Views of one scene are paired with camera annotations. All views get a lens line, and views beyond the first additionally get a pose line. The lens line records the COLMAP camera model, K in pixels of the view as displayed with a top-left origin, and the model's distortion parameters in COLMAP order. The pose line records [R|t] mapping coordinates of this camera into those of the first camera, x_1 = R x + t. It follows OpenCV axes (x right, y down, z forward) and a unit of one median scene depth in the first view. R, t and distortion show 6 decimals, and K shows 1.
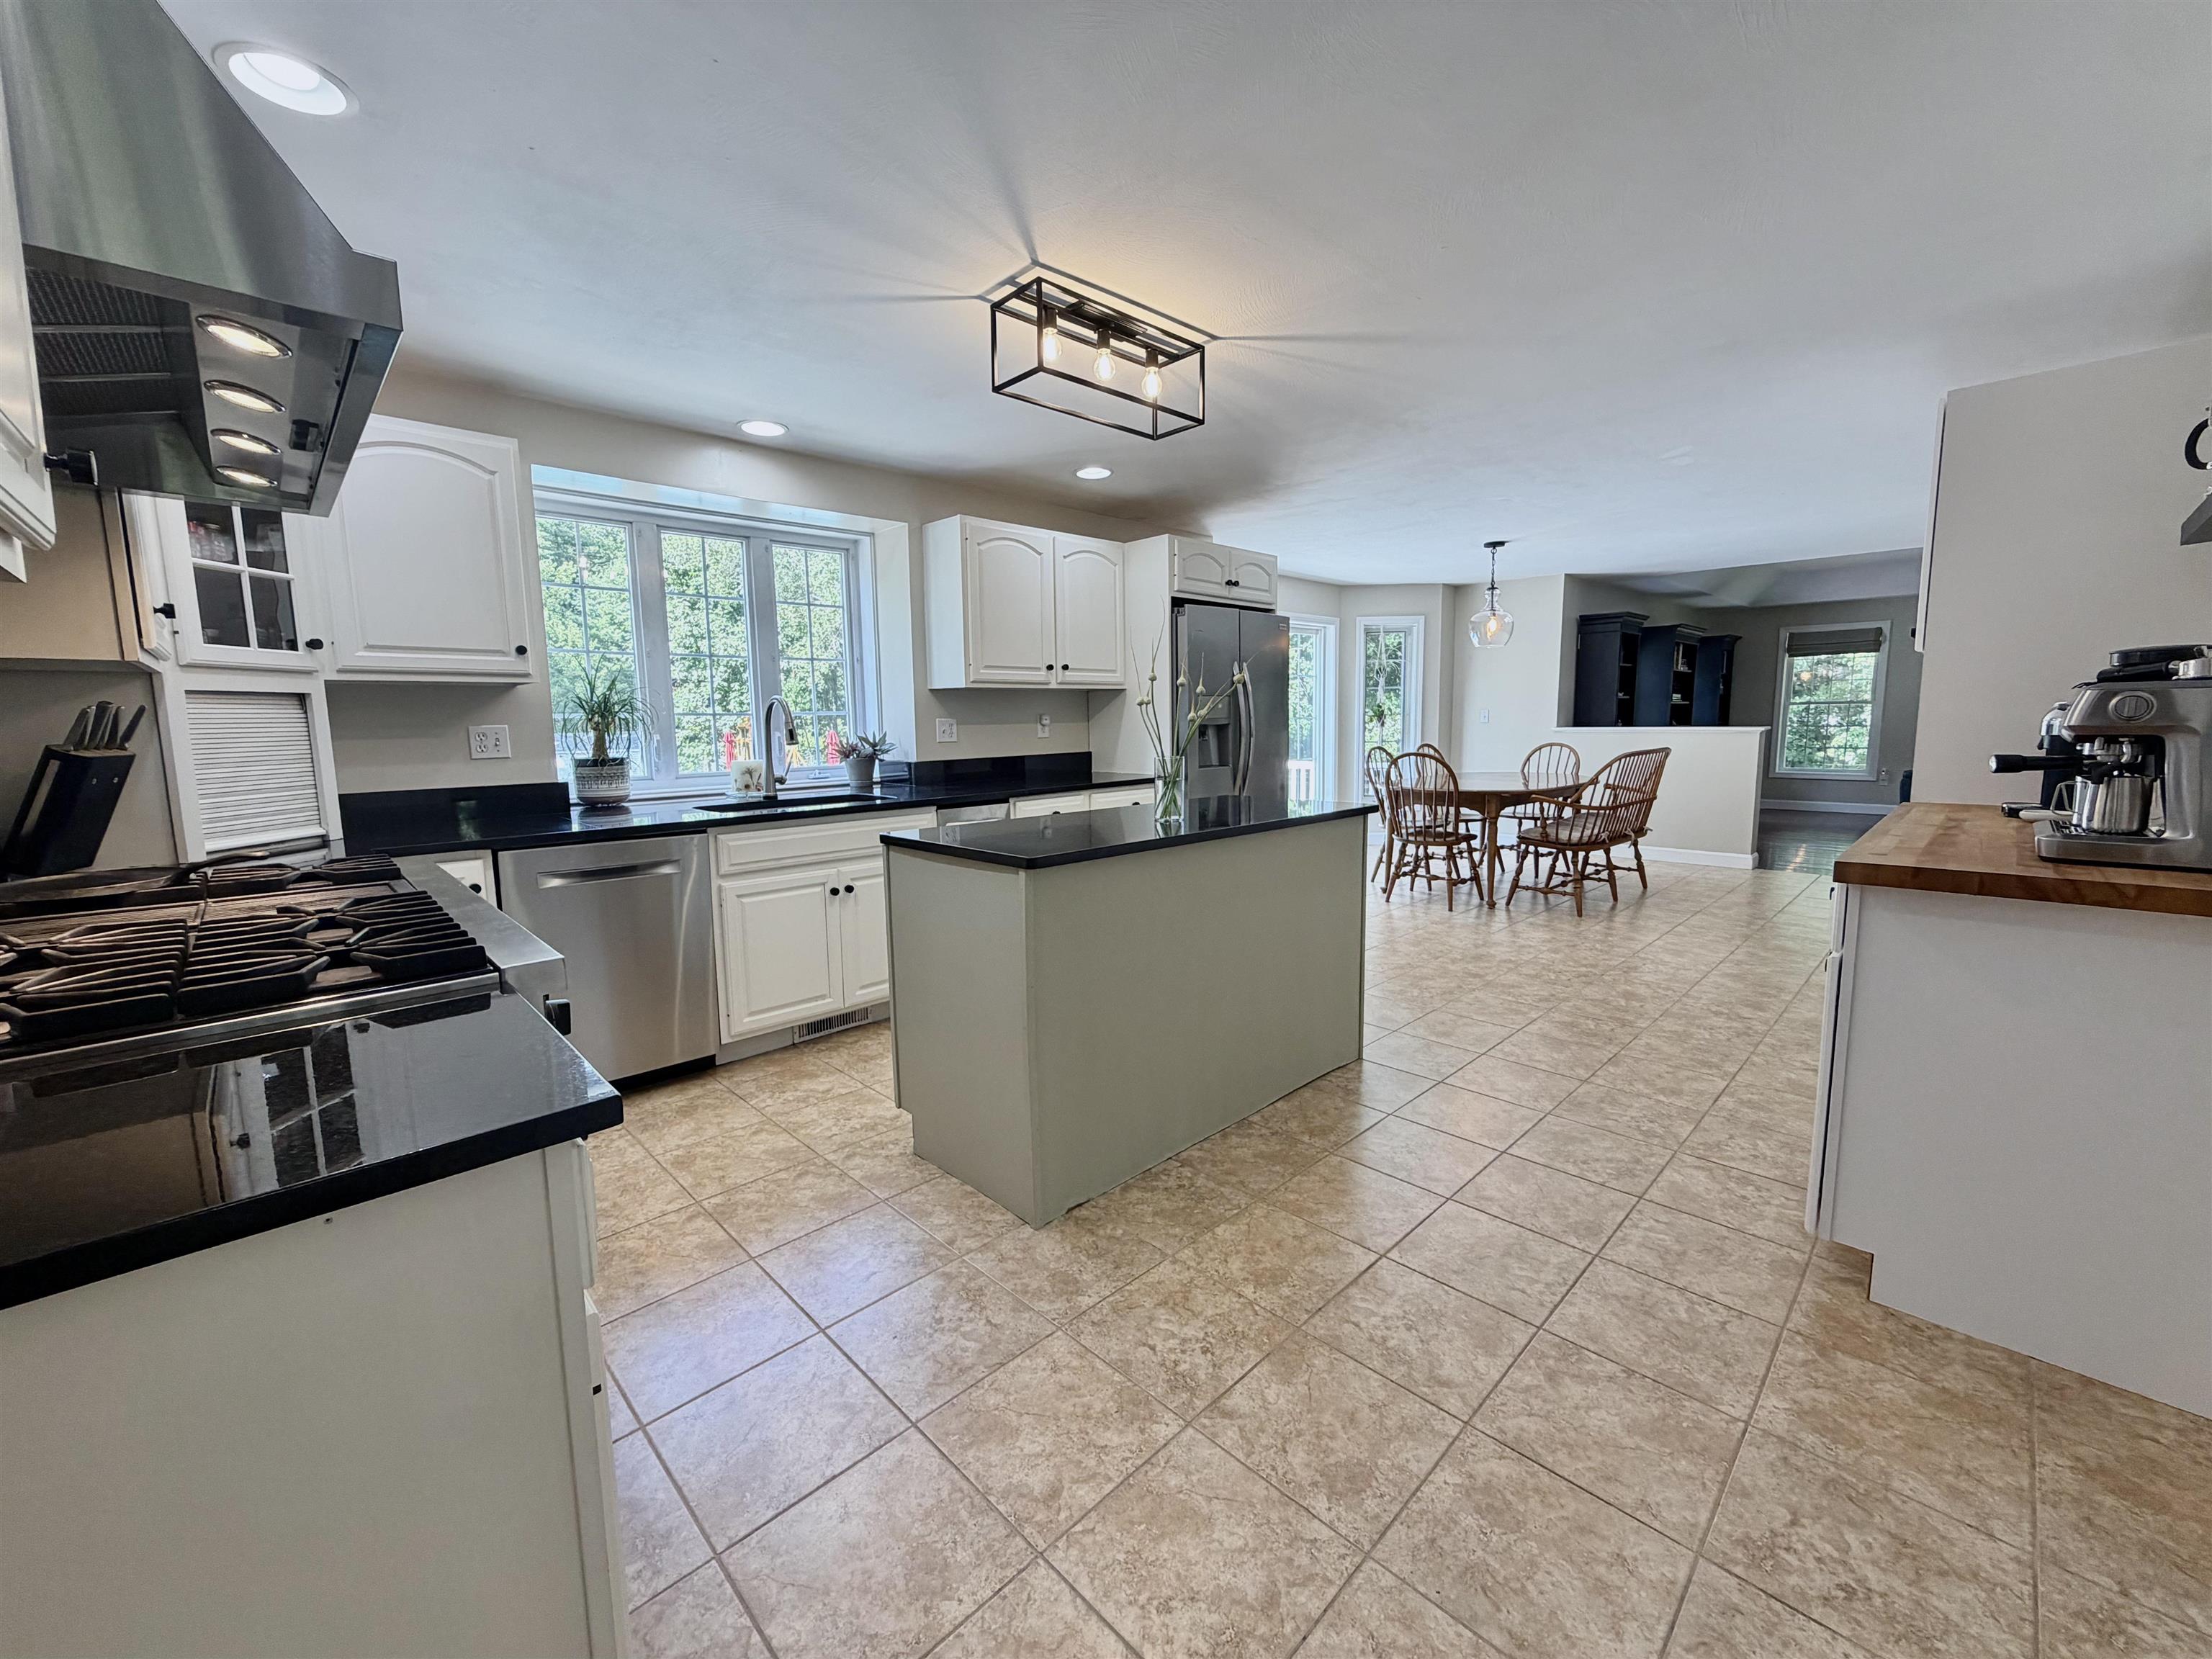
lens RADIAL K [[883.3, 0, 1099.2], [0, 883.3, 830.0], [0, 0, 1]] dist [0.000274, 0.000174]
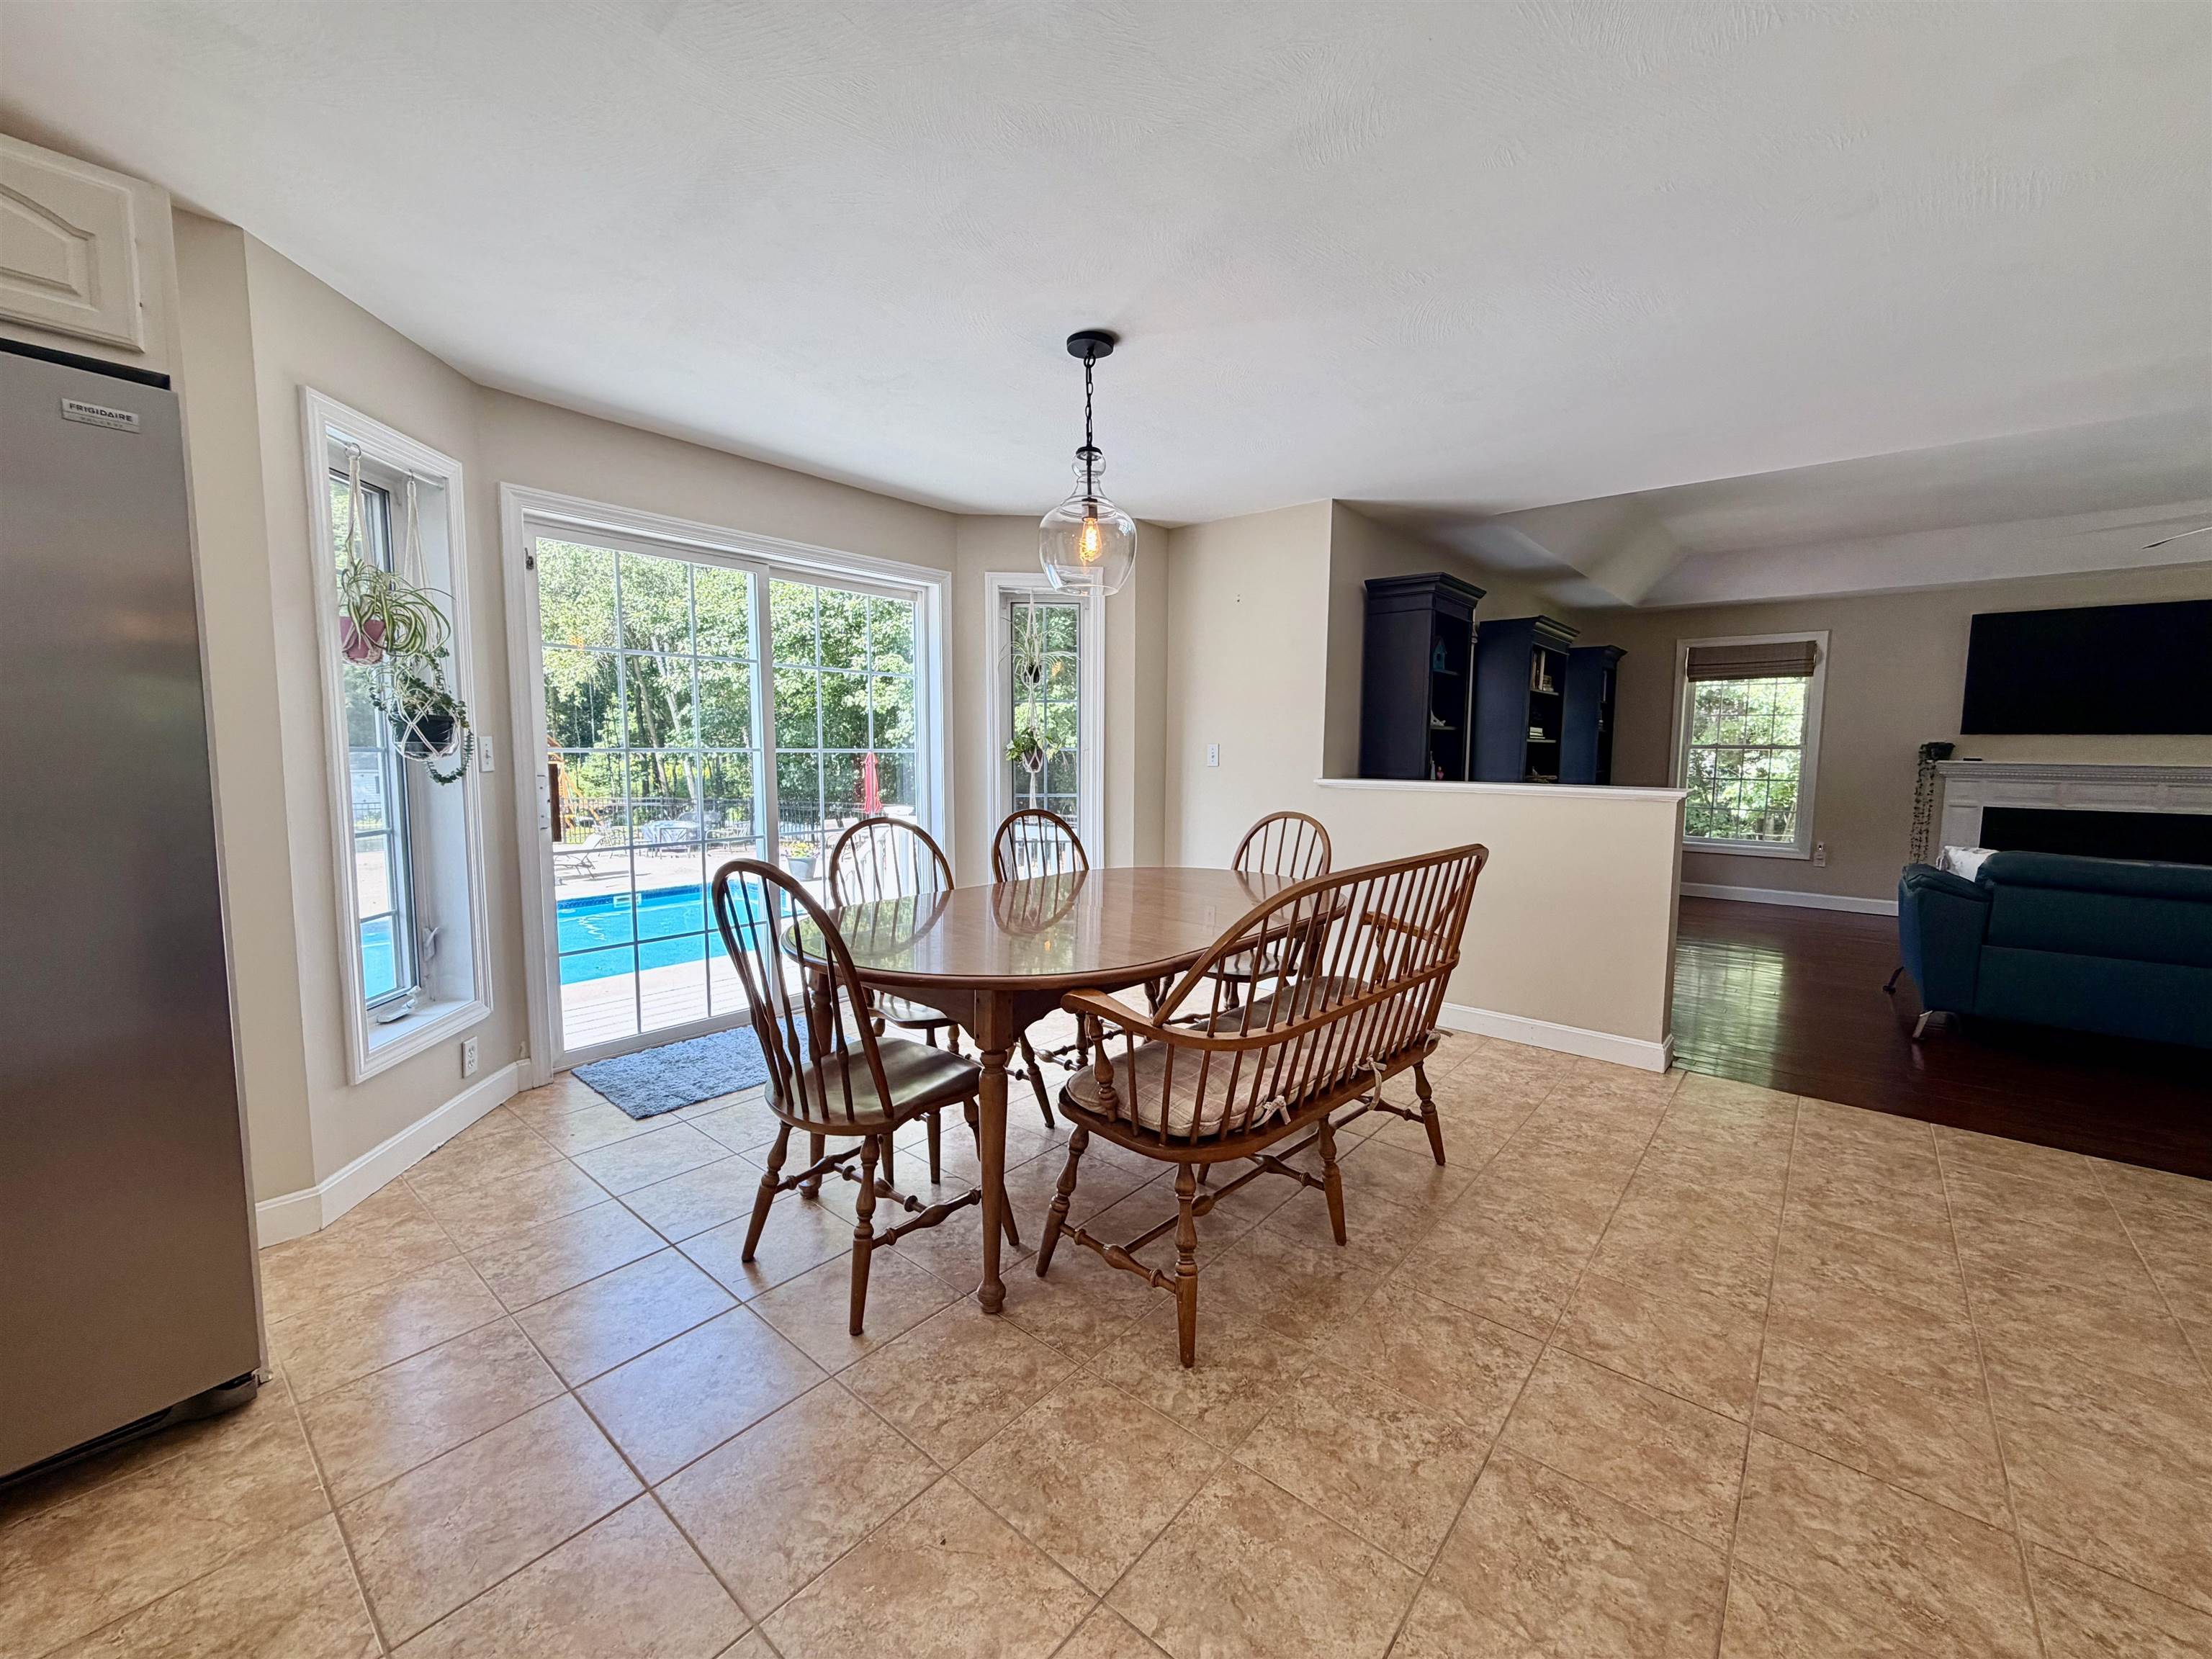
lens RADIAL K [[882.6, 0, 1101.0], [0, 882.6, 826.5], [0, 0, 1]] dist [-0.000417, 0.000189]
pose [[0.995068, 0.014443, 0.098140, 0.626394], [-0.010805, 0.999238, -0.037502, -0.122692], [-0.098607, 0.036257, 0.994466, 0.896715]]
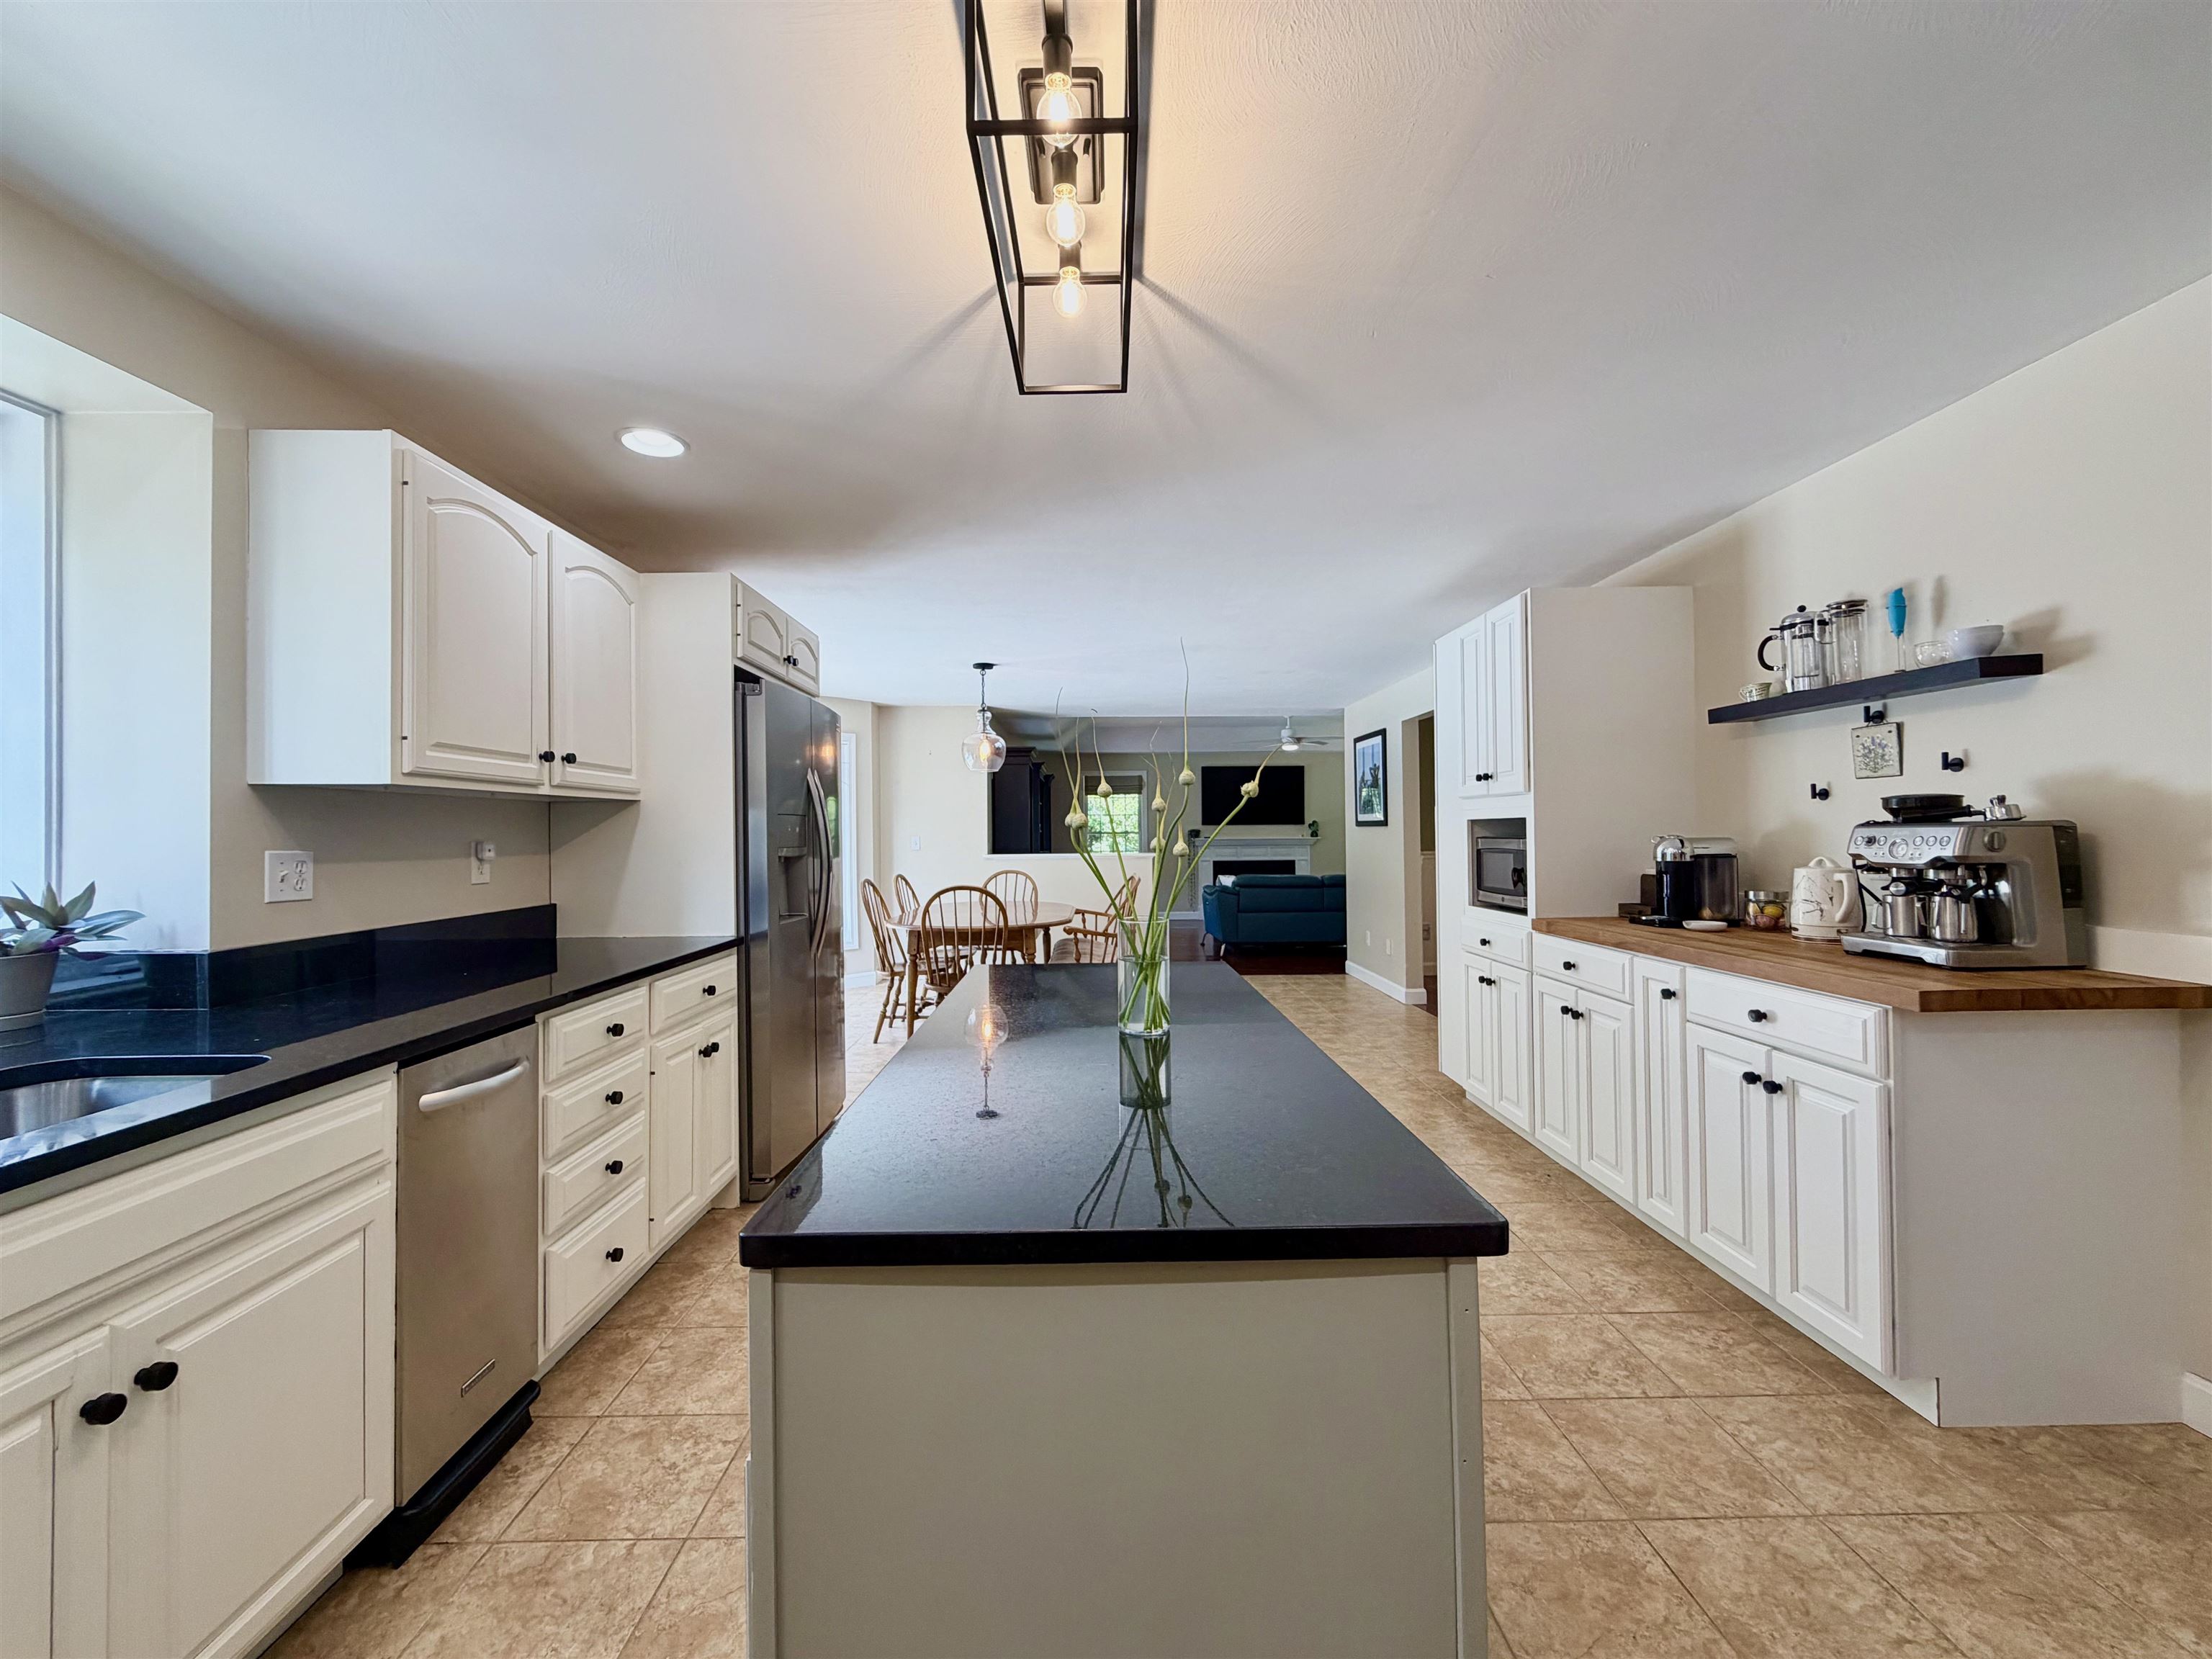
lens RADIAL K [[882.6, 0, 1101.0], [0, 882.6, 826.5], [0, 0, 1]] dist [-0.000417, 0.000189]
pose [[0.686067, 0.014461, 0.727395, -0.240264], [0.091129, 0.990220, -0.105638, -0.056968], [-0.721809, 0.138762, 0.678039, 0.425358]]
